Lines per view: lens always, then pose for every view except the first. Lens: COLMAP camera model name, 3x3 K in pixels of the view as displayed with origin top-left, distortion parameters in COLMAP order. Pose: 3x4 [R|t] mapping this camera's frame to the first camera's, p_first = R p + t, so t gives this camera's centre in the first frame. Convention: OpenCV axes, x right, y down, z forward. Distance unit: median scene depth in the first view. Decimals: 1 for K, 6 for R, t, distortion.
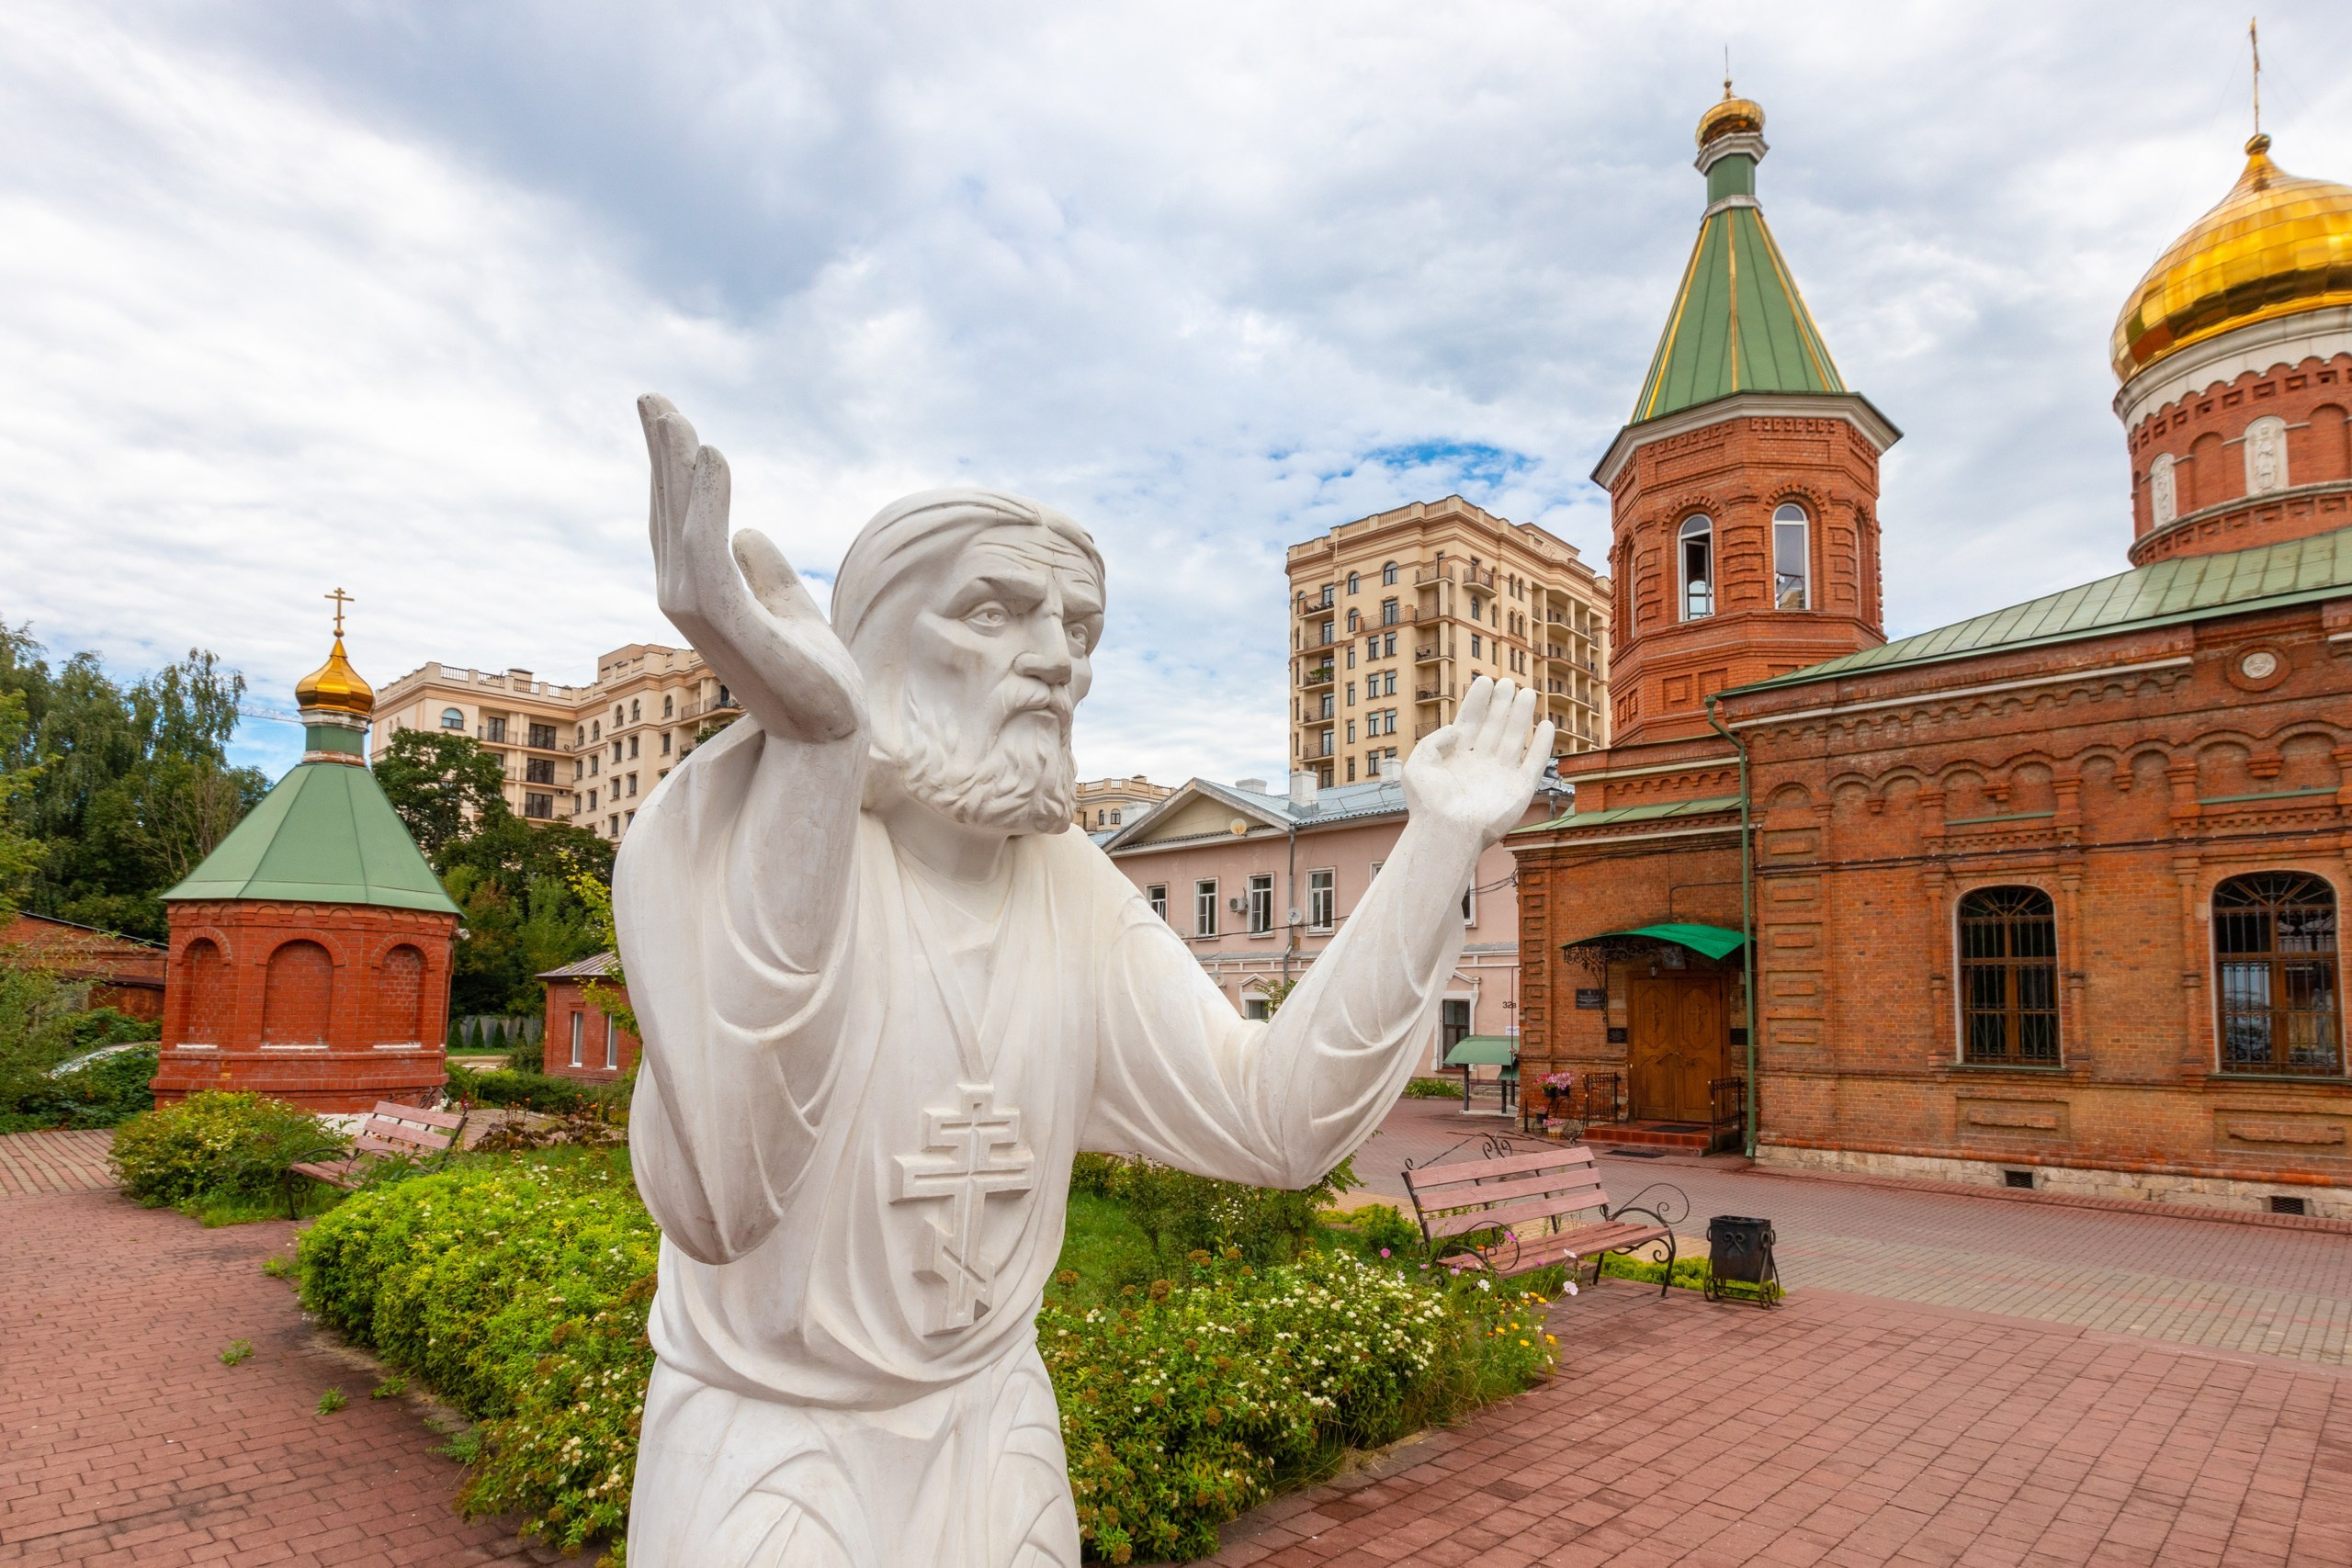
lens RADIAL K [[1195.6, 0, 1250.4], [0, 1195.6, 889.2], [0, 0, 1]] dist [0.004040, -0.000281]
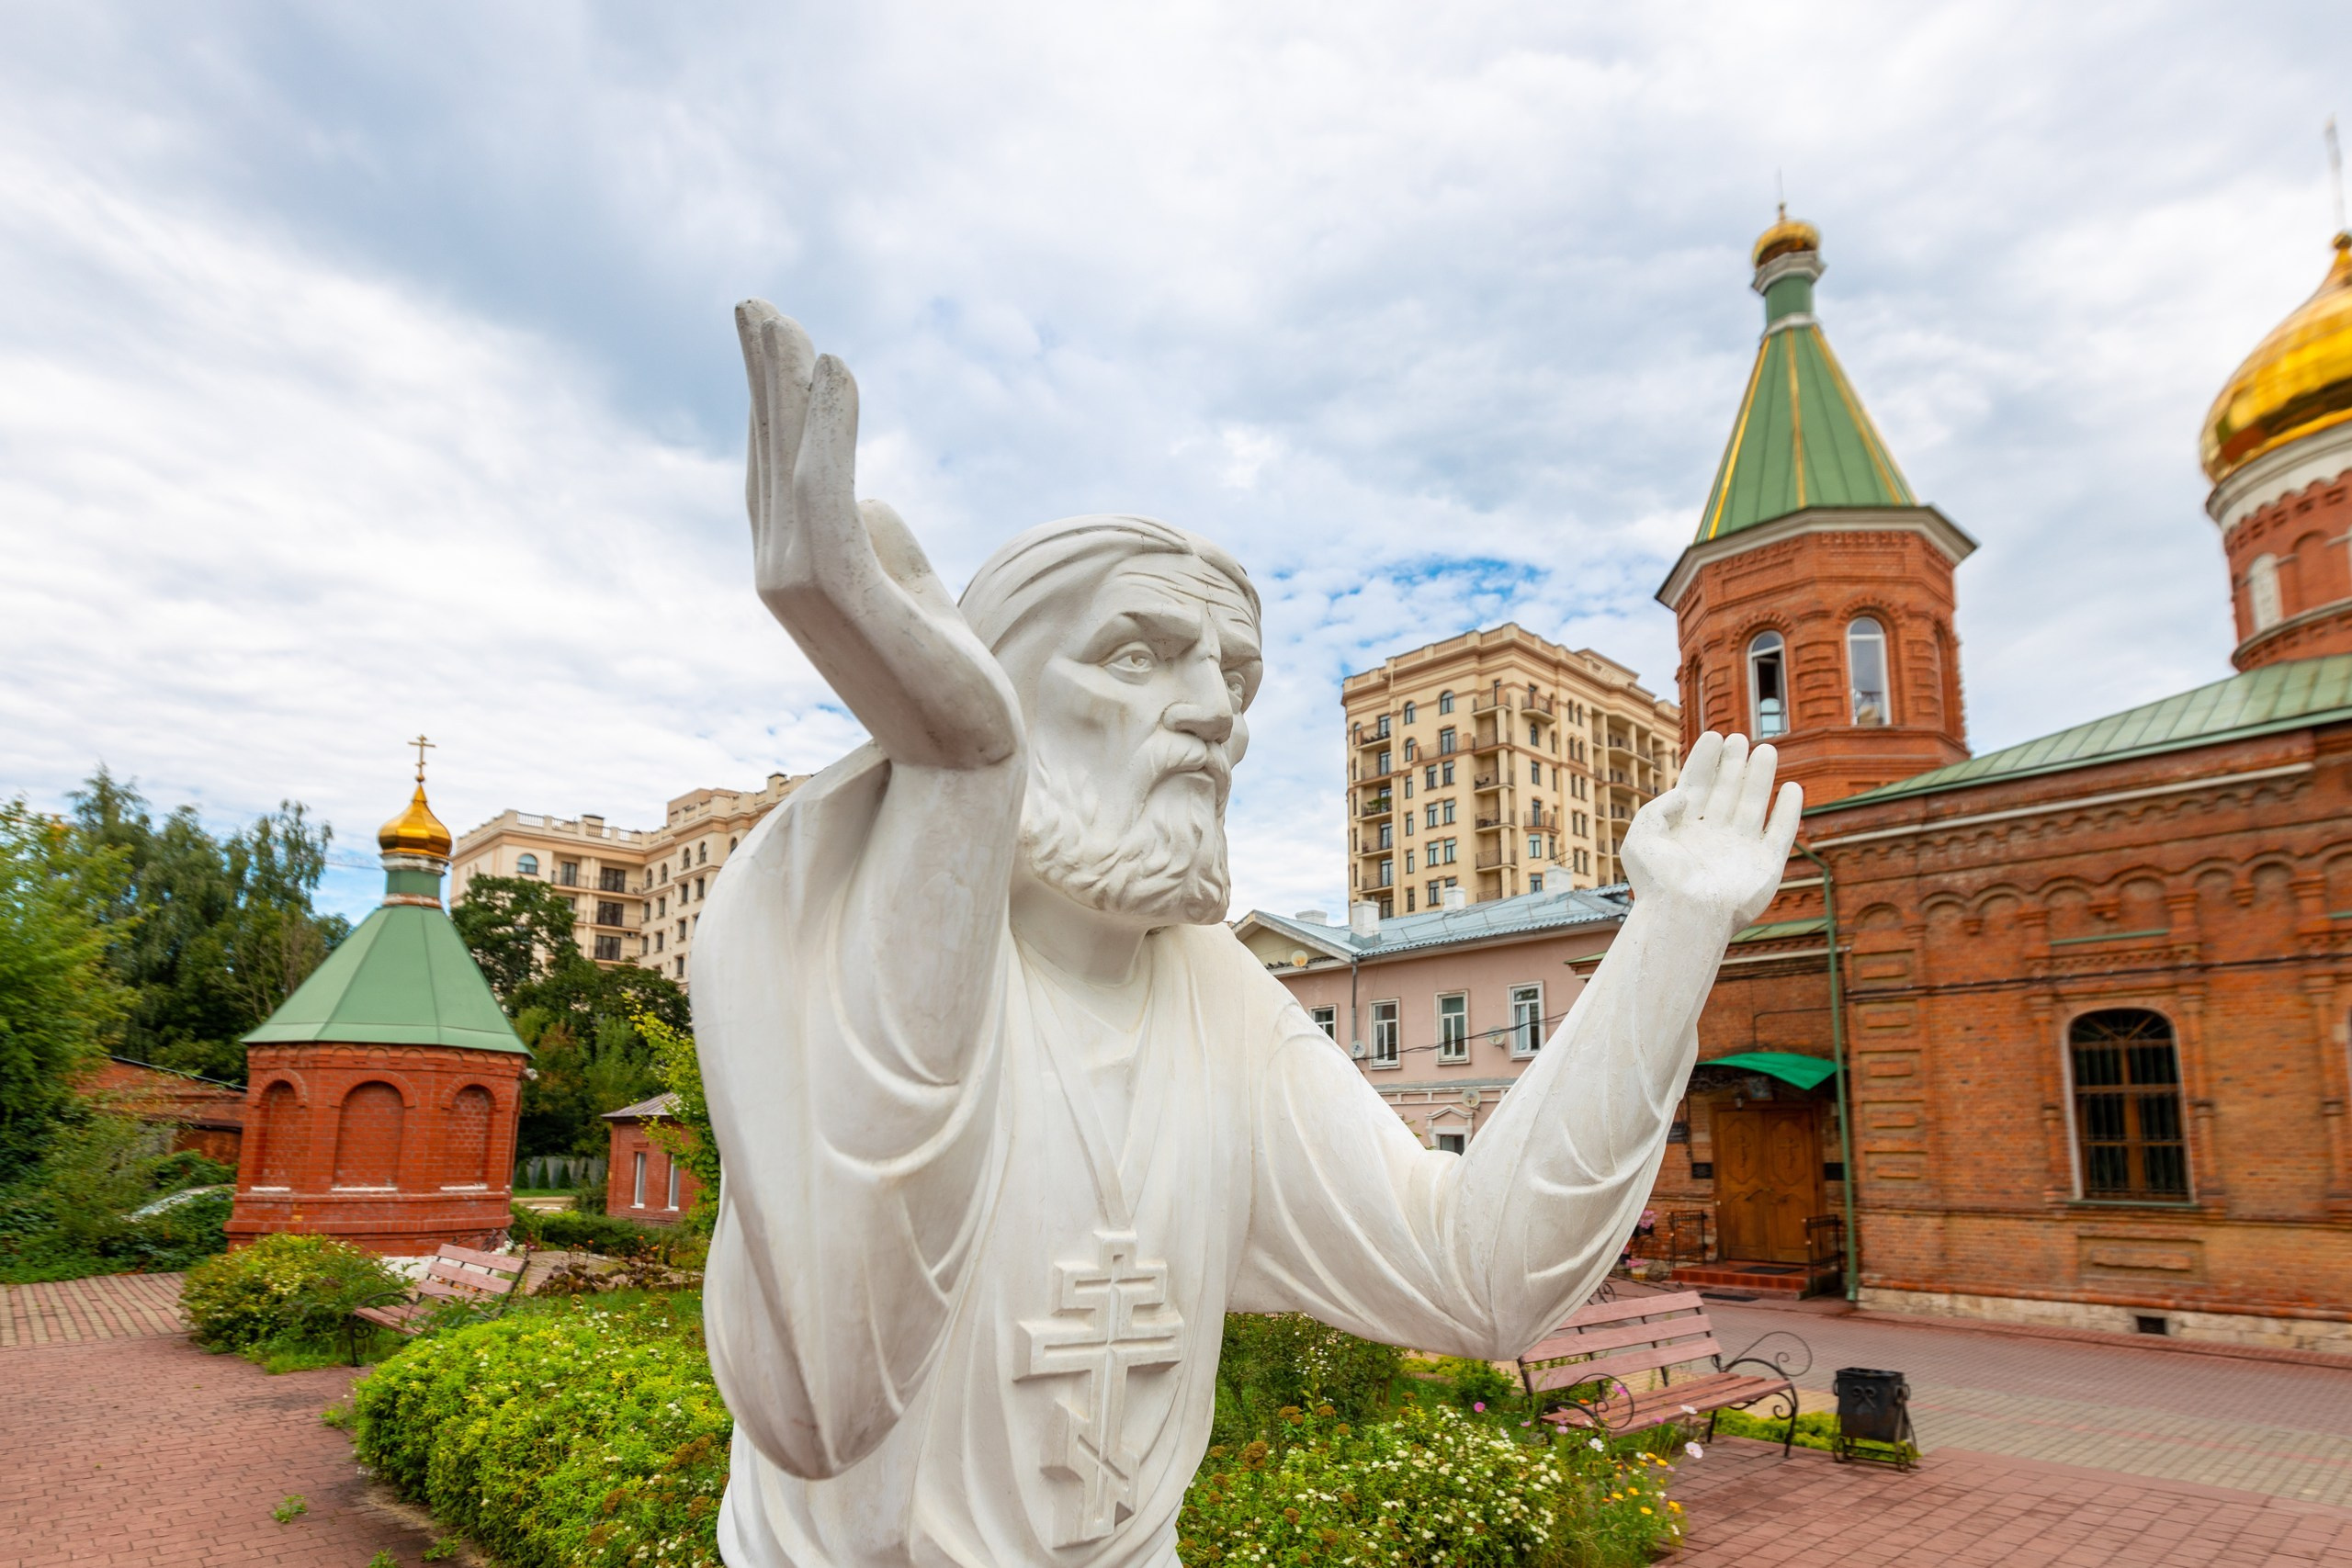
lens RADIAL K [[1202.1, 0, 1247.9], [0, 1202.1, 950.8], [0, 0, 1]] dist [0.004506, 0.000508]
pose [[0.998819, -0.013728, -0.046605, -0.008445], [0.010874, 0.998081, -0.060957, 0.001964], [0.047352, 0.060378, 0.997052, 0.014942]]
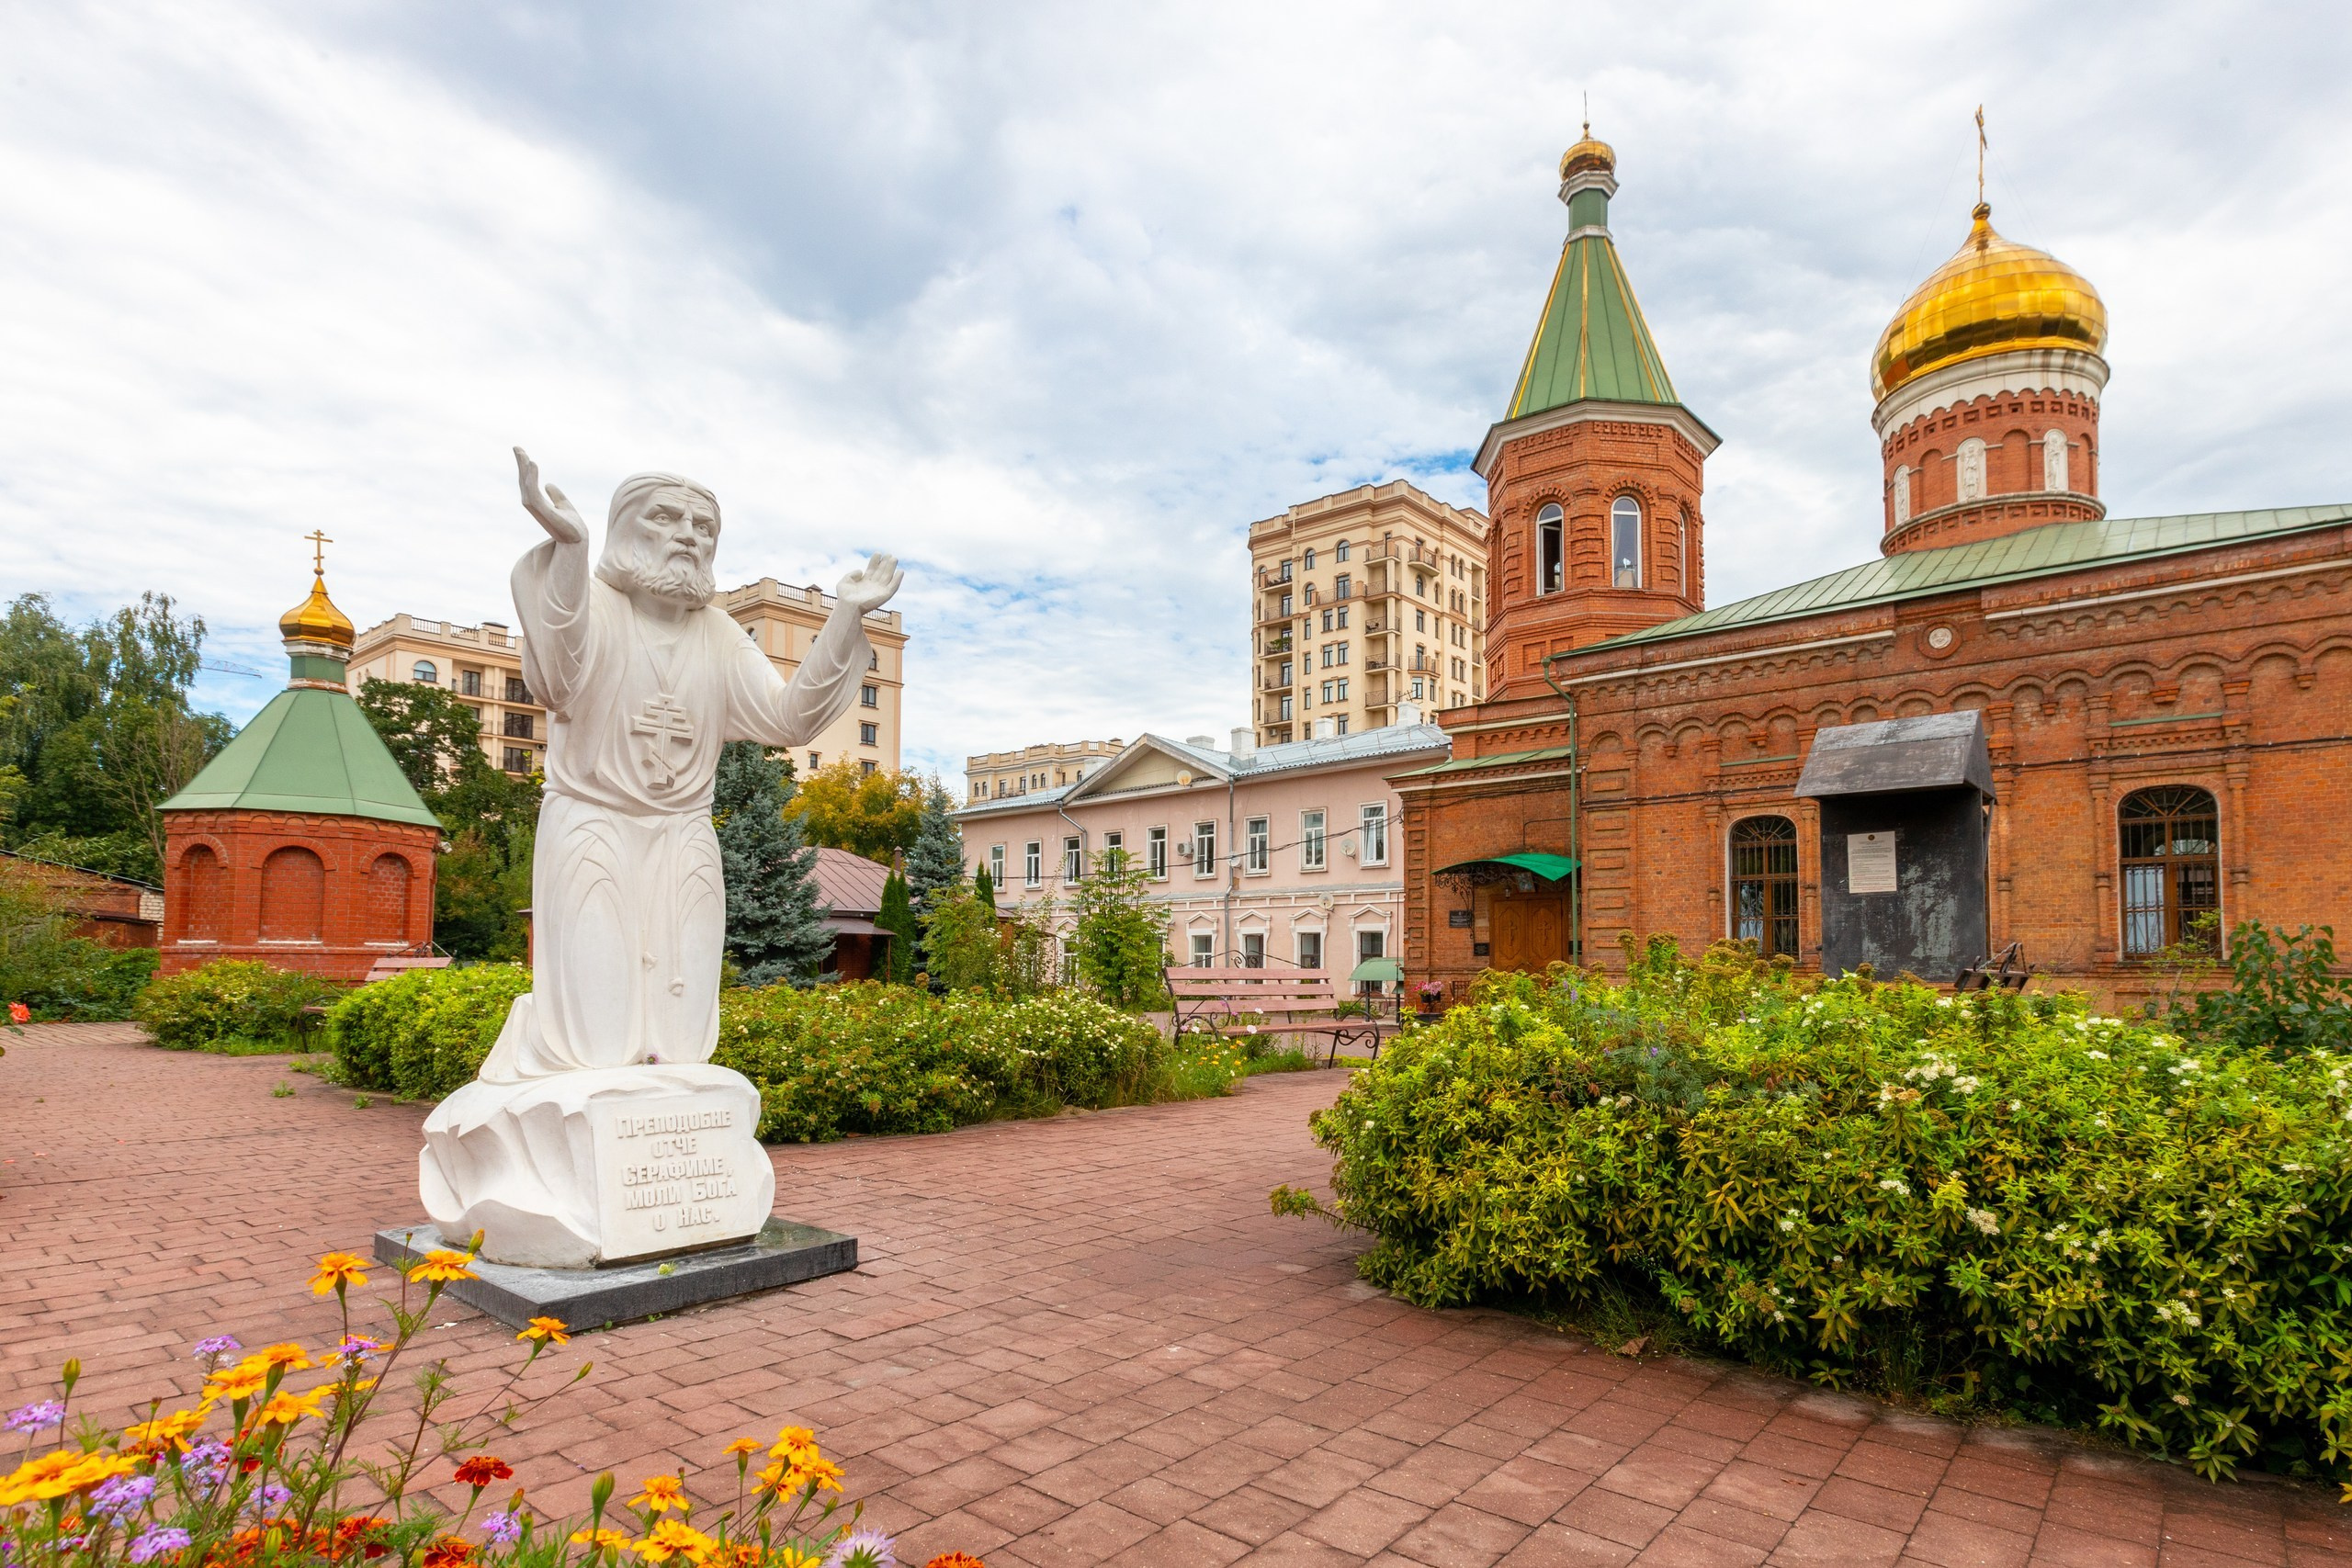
lens RADIAL K [[1190.7, 0, 1370.3], [0, 1190.7, 927.1], [0, 0, 1]] dist [0.001387, 0.001143]
pose [[0.996678, 0.002481, 0.081402, 0.103457], [-0.006199, 0.998947, 0.045451, 0.049205], [-0.081204, -0.045805, 0.995644, -0.166046]]
